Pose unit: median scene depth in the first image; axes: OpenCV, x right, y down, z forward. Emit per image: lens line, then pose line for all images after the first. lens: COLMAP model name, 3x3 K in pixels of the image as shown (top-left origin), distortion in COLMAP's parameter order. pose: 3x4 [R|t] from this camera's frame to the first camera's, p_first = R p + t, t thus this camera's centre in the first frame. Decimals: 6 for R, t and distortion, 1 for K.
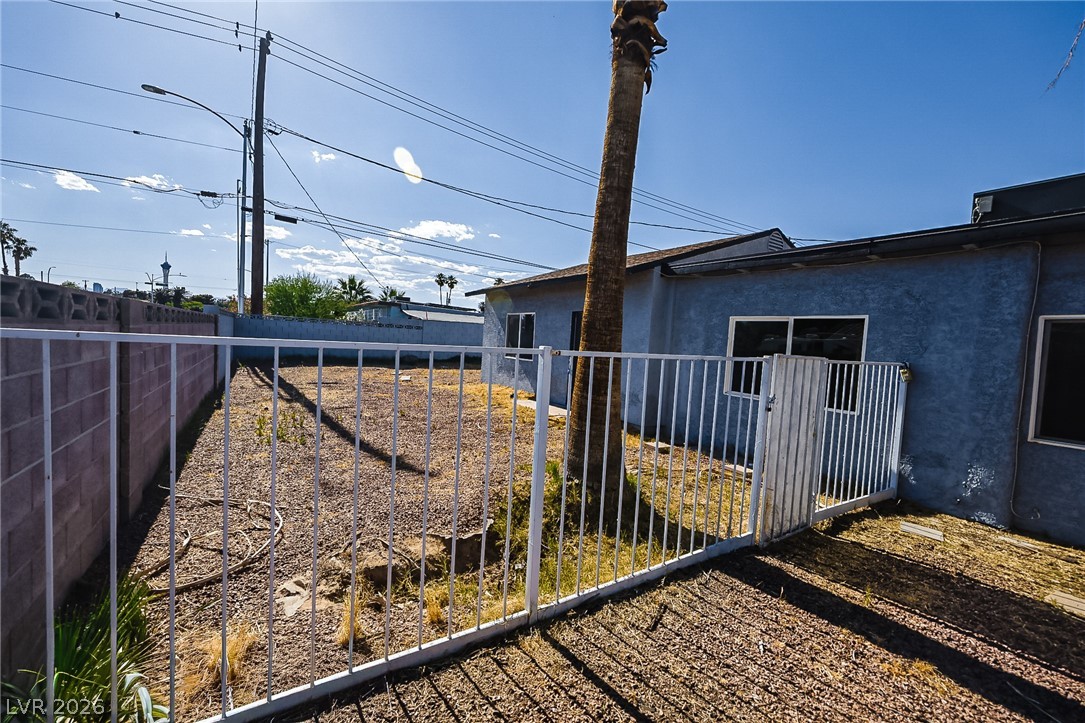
lens RADIAL K [[431.7, 0, 539.1], [0, 431.7, 360.9], [0, 0, 1]] dist [-0.000308, -0.000024]
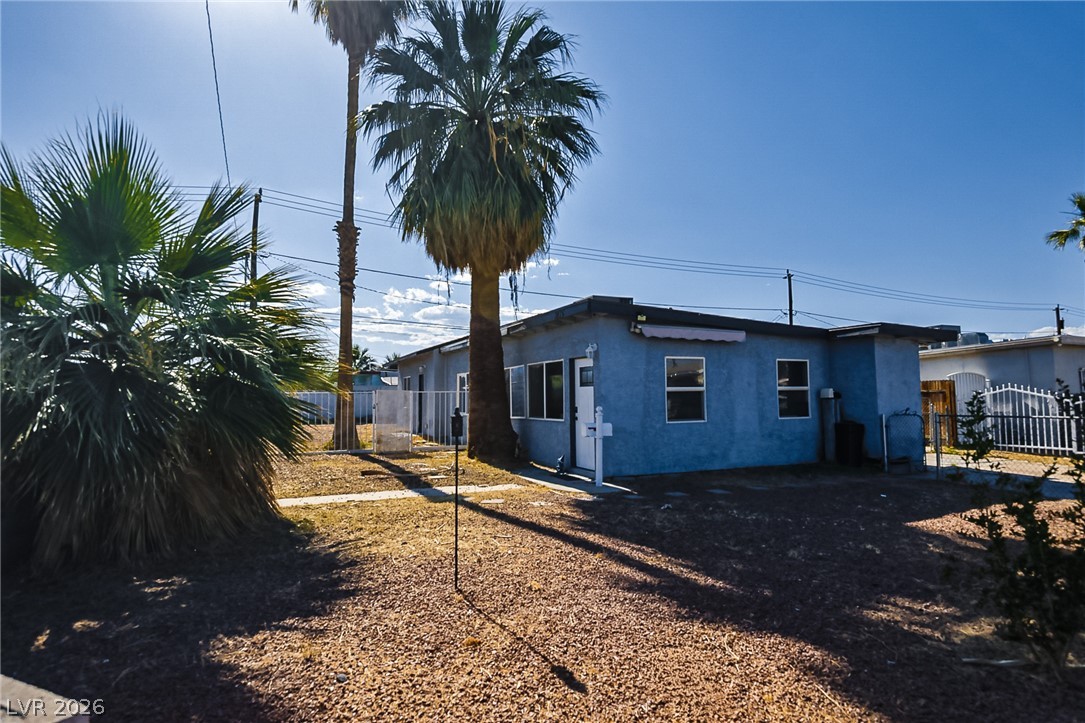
lens RADIAL K [[563.7, 0, 542.5], [0, 563.7, 361.5], [0, 0, 1]] dist [0.001581, 0.000789]
pose [[0.989068, -0.066803, -0.131459, 1.897729], [0.049666, 0.990326, -0.129571, 0.311699], [0.138843, 0.121625, 0.982817, -2.384729]]
